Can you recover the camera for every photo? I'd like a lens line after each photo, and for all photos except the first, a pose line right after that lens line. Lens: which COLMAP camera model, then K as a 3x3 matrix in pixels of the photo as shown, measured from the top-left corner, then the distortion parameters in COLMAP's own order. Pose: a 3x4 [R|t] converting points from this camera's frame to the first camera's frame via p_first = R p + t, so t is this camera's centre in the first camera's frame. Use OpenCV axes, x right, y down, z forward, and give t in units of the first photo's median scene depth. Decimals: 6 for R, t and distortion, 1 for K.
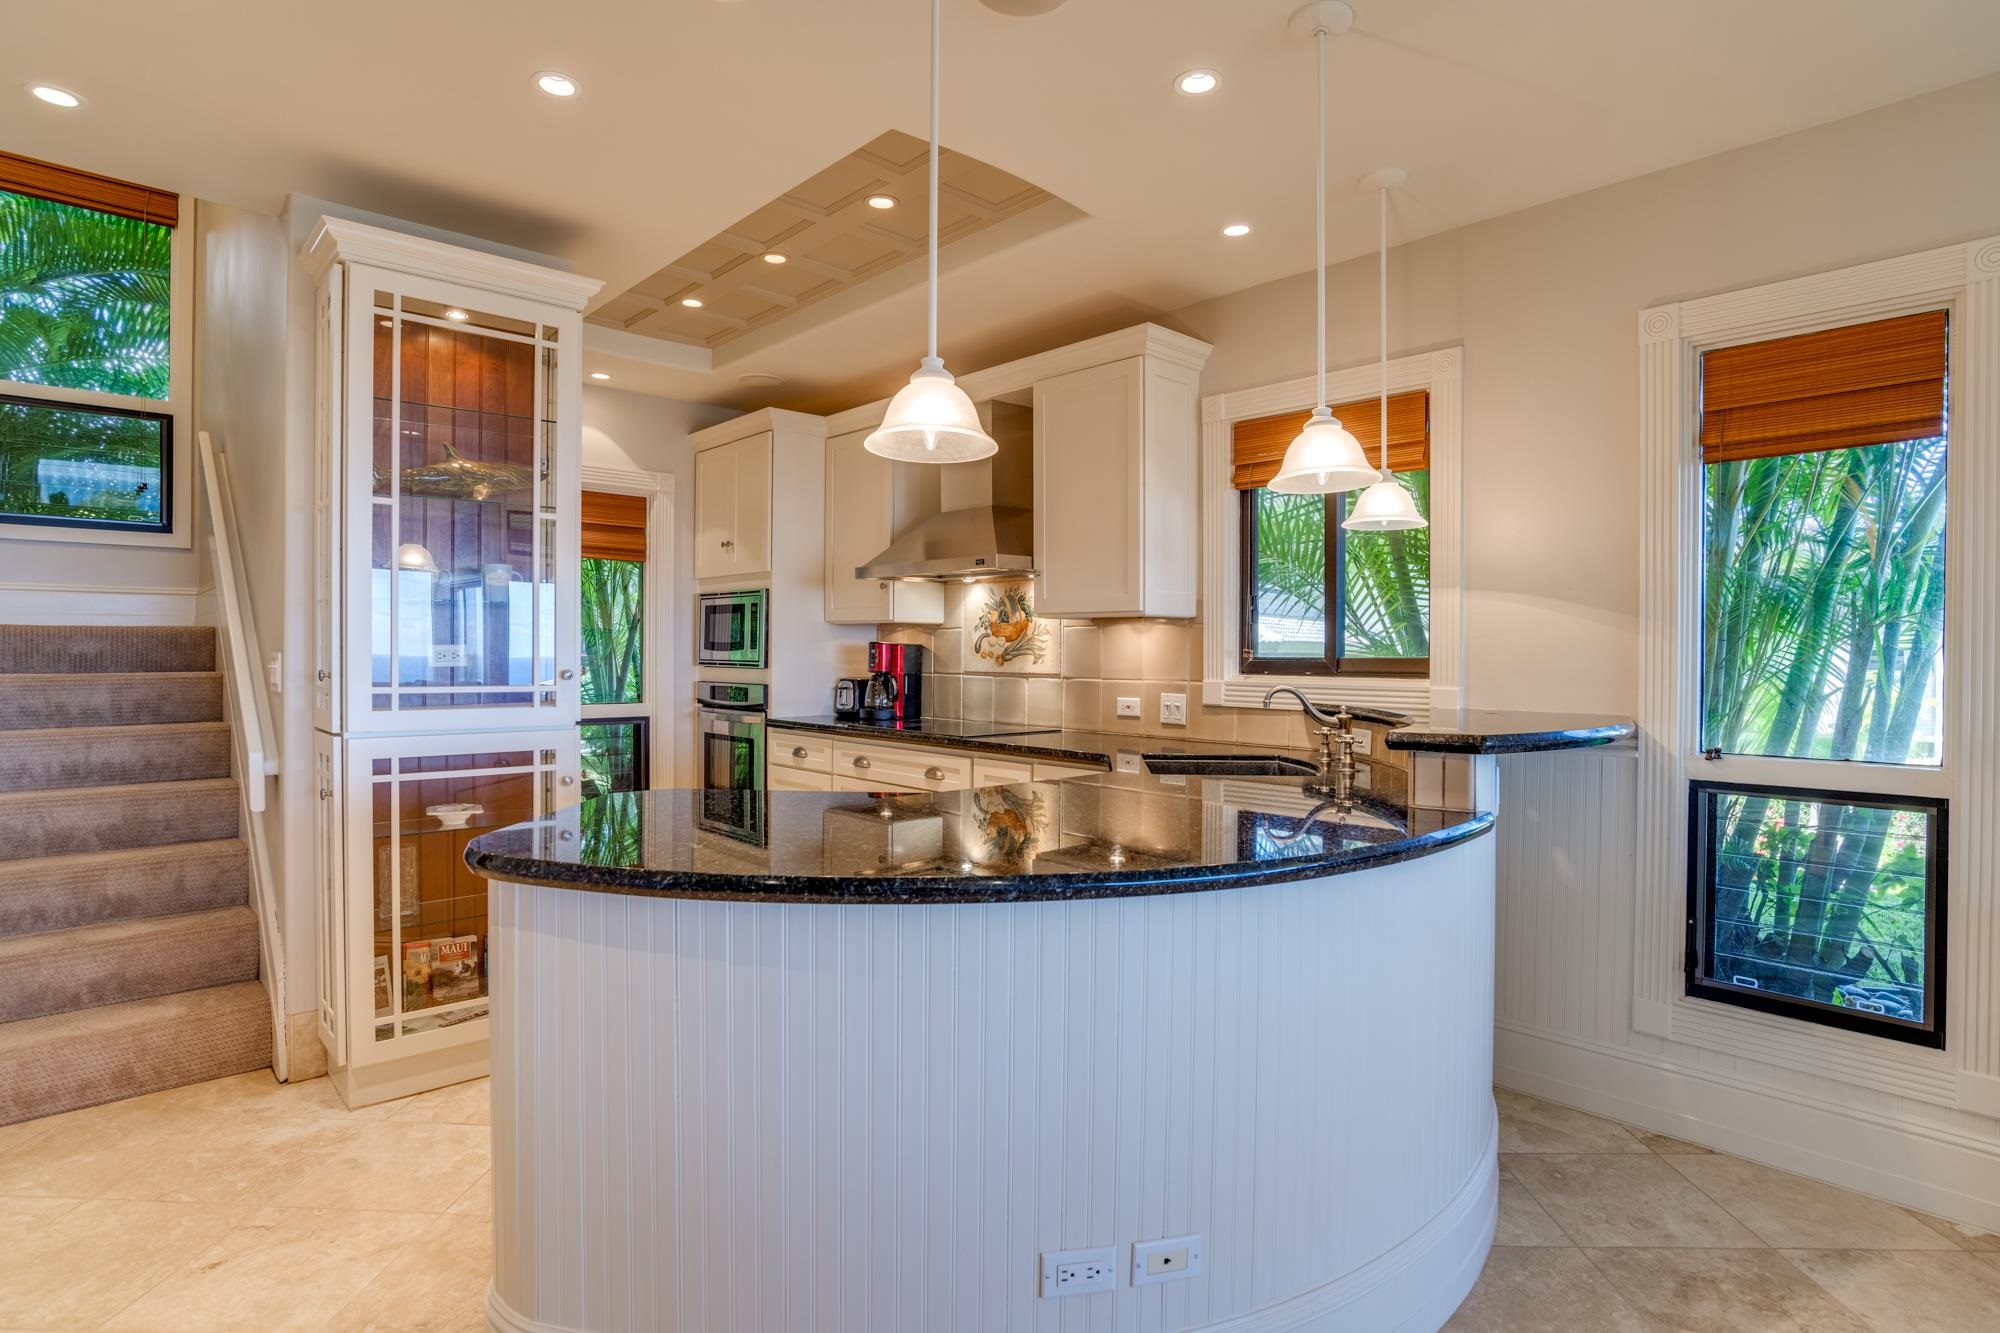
lens RADIAL K [[1014.5, 0, 1004.9], [0, 1014.5, 661.1], [0, 0, 1]] dist [-0.058825, 0.025840]
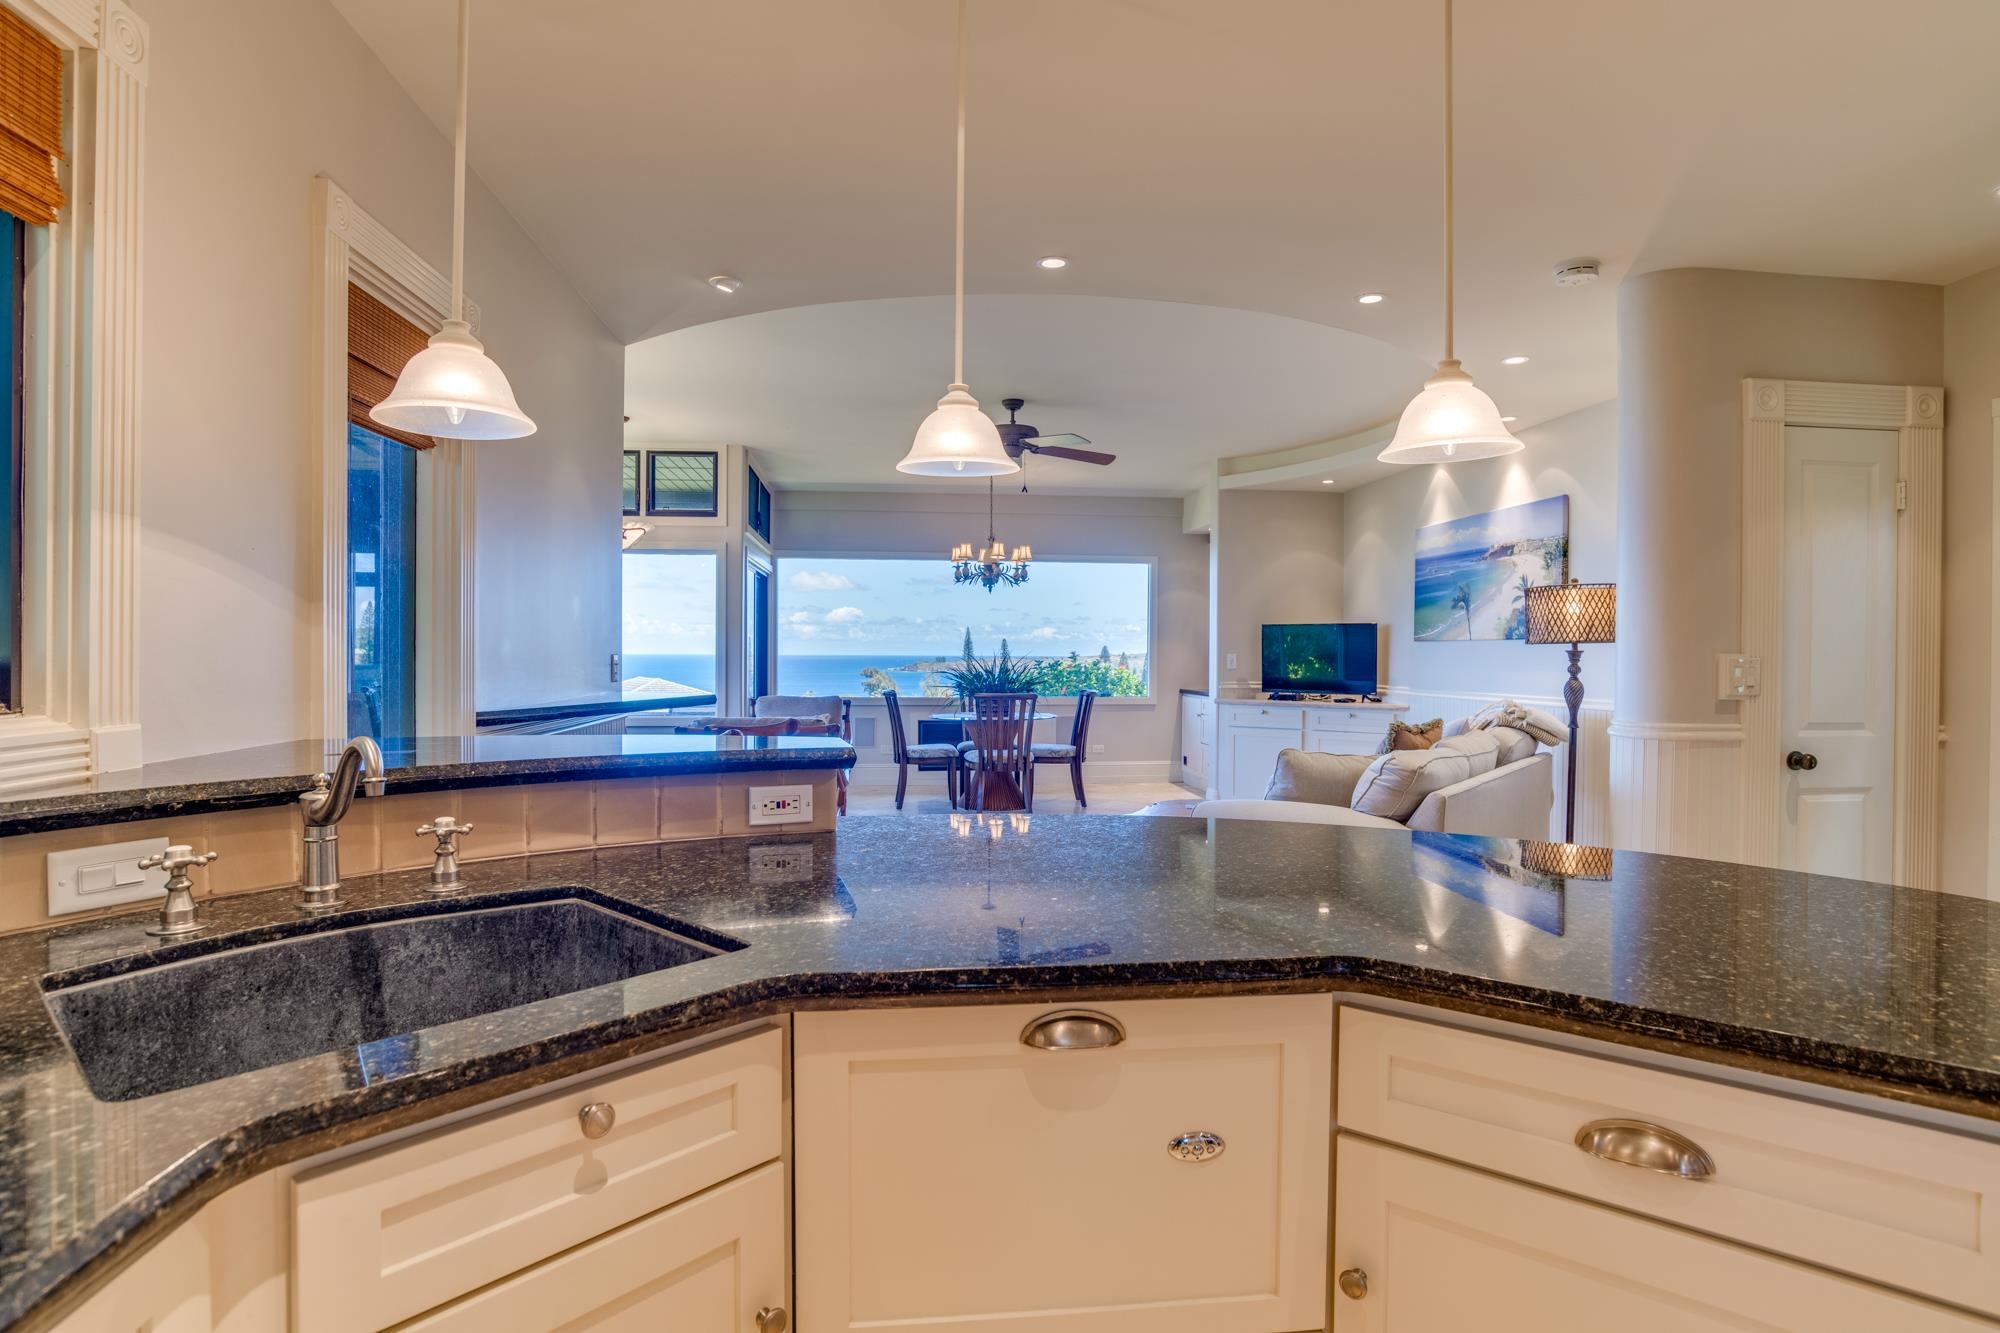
lens RADIAL K [[1014.5, 0, 1004.9], [0, 1014.5, 661.1], [0, 0, 1]] dist [-0.058825, 0.025840]
pose [[-0.803218, -0.016259, 0.595463, -0.114951], [-0.005209, 0.999781, 0.020272, -0.010938], [-0.595662, 0.013181, -0.803127, 0.772038]]
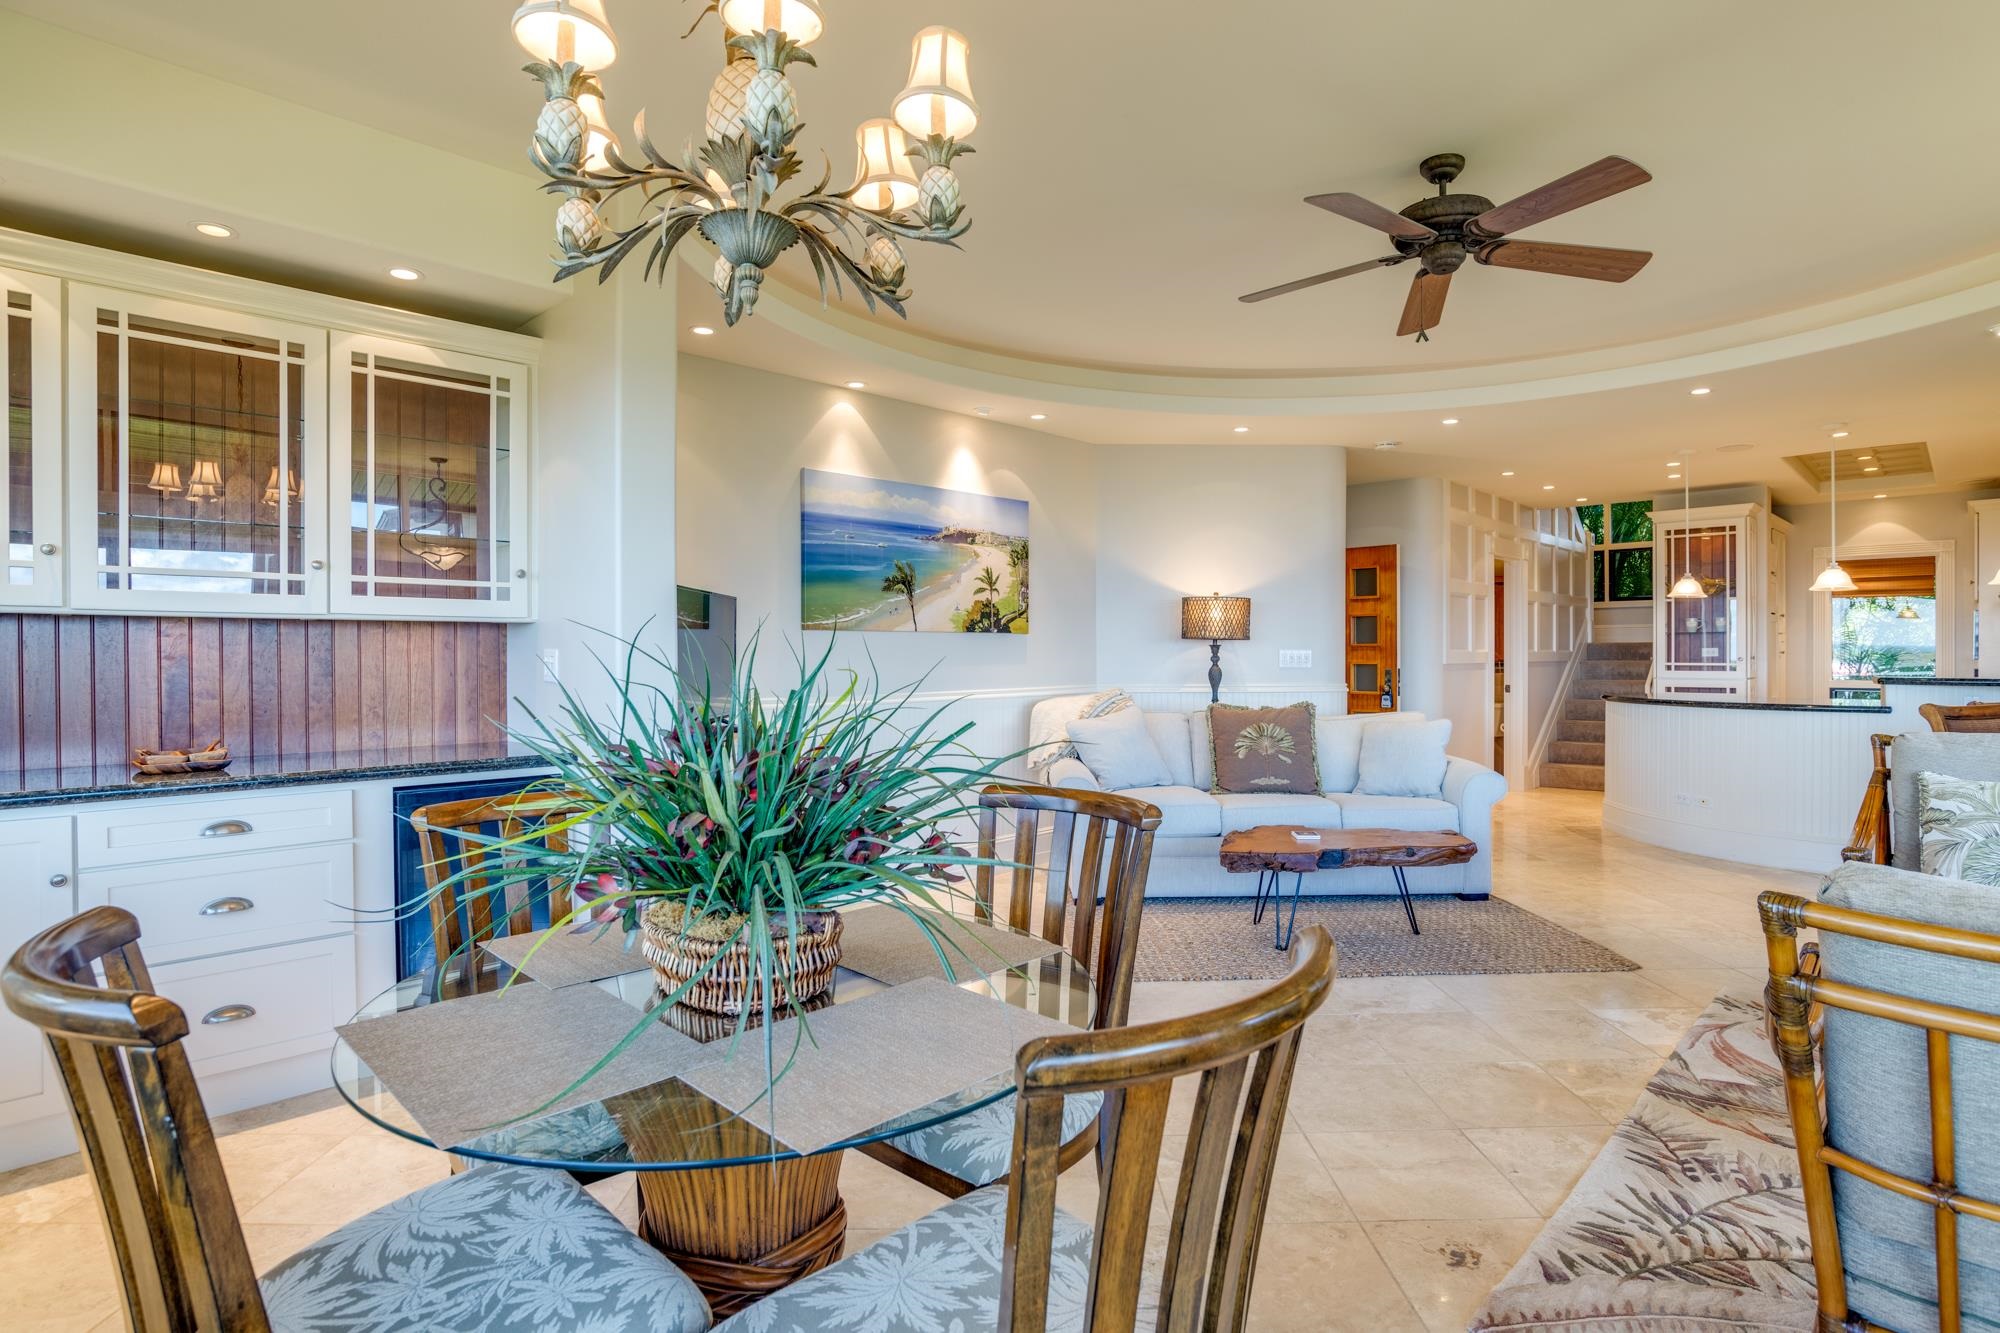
lens RADIAL K [[1014.5, 0, 1004.9], [0, 1014.5, 661.1], [0, 0, 1]] dist [-0.058825, 0.025840]
pose [[0.037711, 0.000291, -0.999289, 1.382440], [-0.005002, 0.999987, 0.000103, 0.018713], [0.999276, 0.004995, 0.037712, -0.668419]]
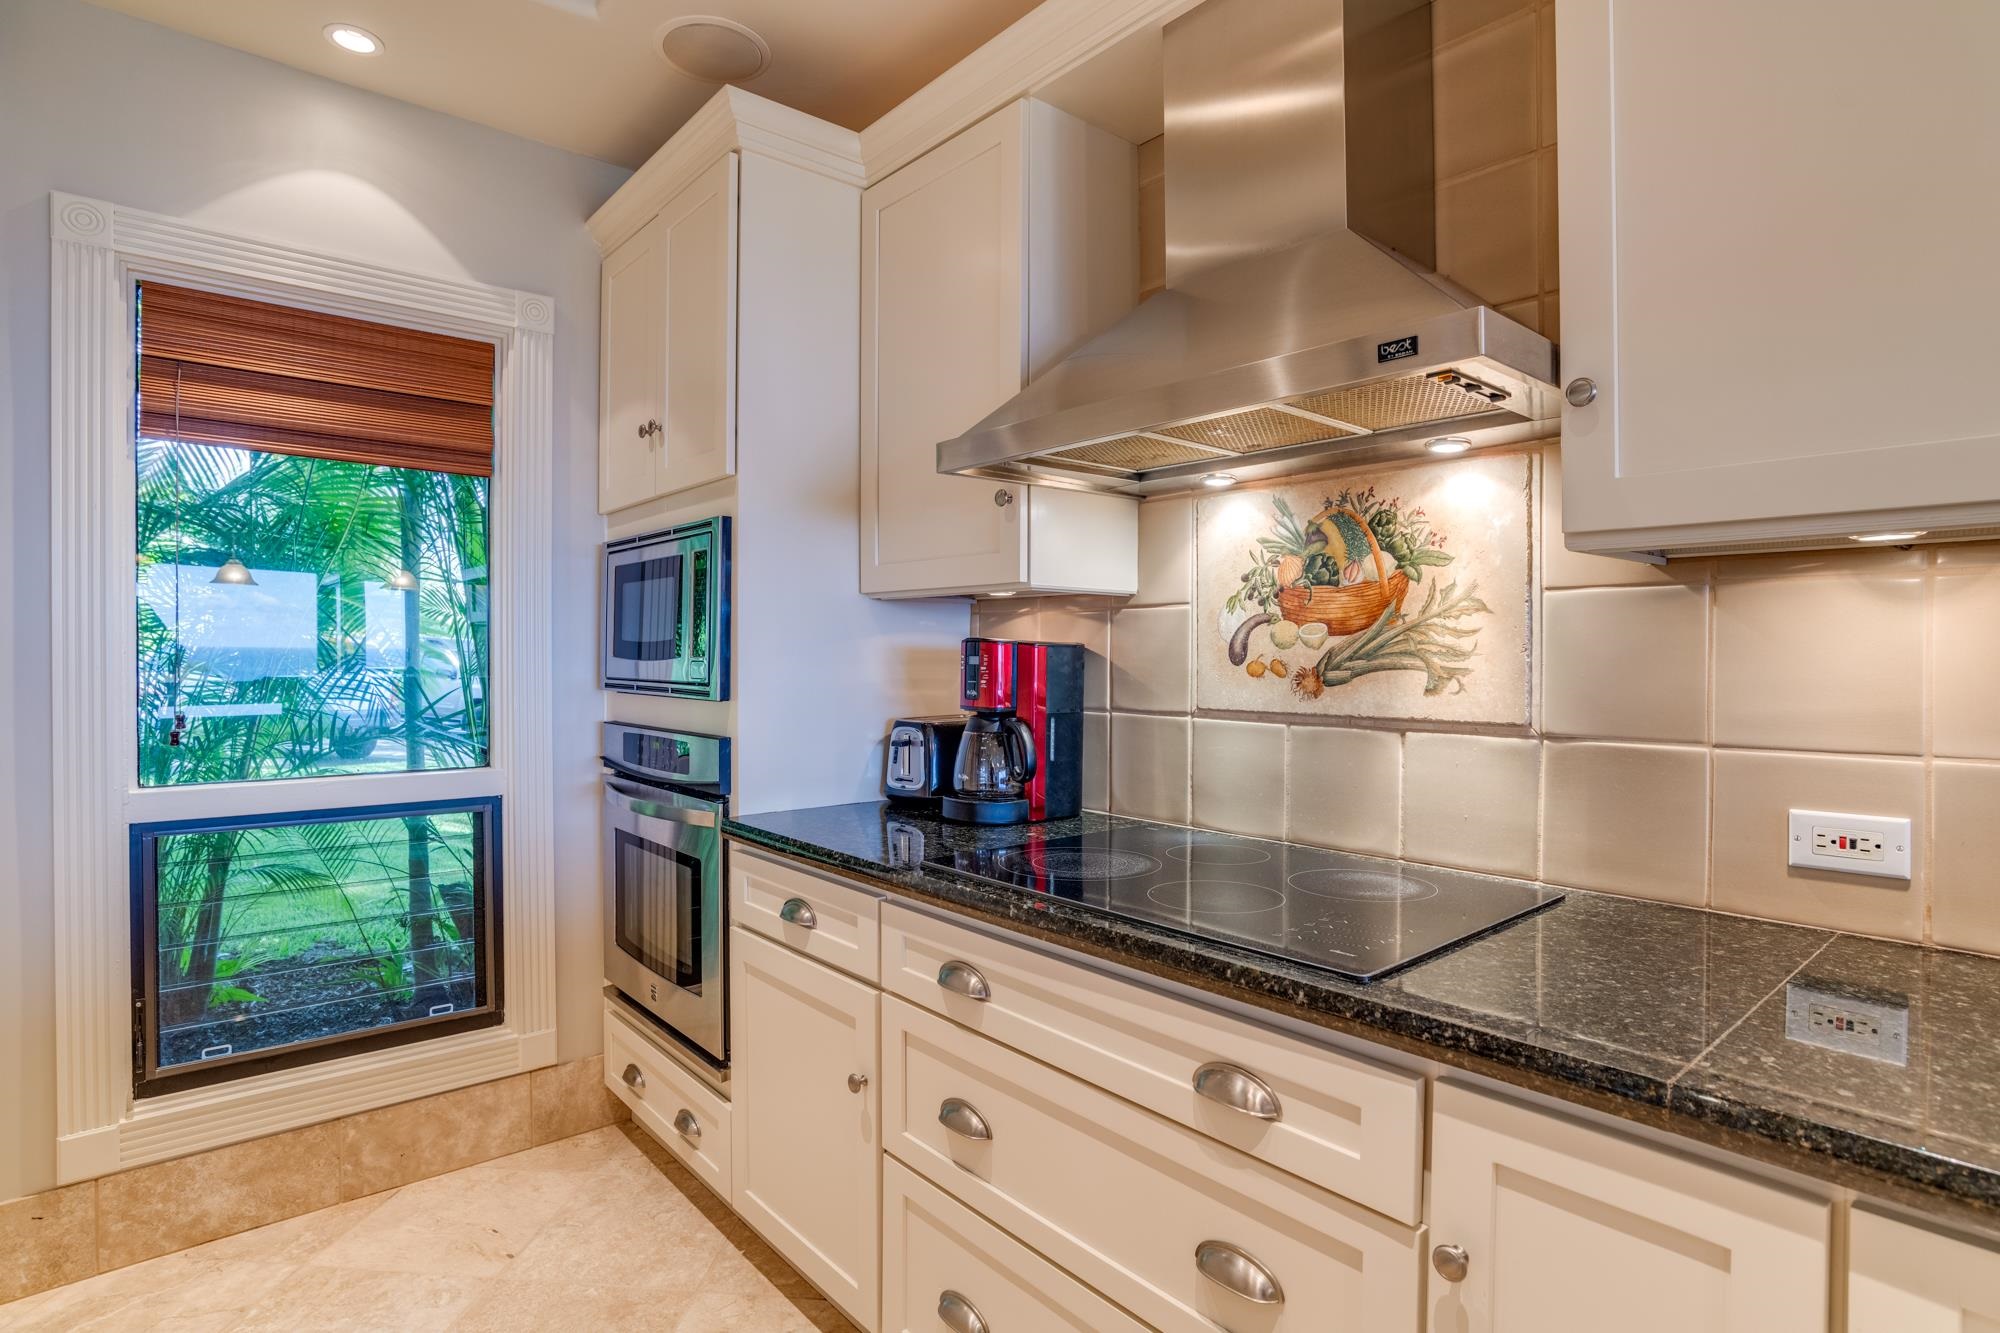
lens RADIAL K [[1014.5, 0, 1004.9], [0, 1014.5, 661.1], [0, 0, 1]] dist [-0.058825, 0.025840]
pose [[0.999129, -0.004683, -0.041454, -0.106723], [0.004580, 0.999986, -0.002572, -0.008799], [0.041466, 0.002380, 0.999137, 0.619963]]
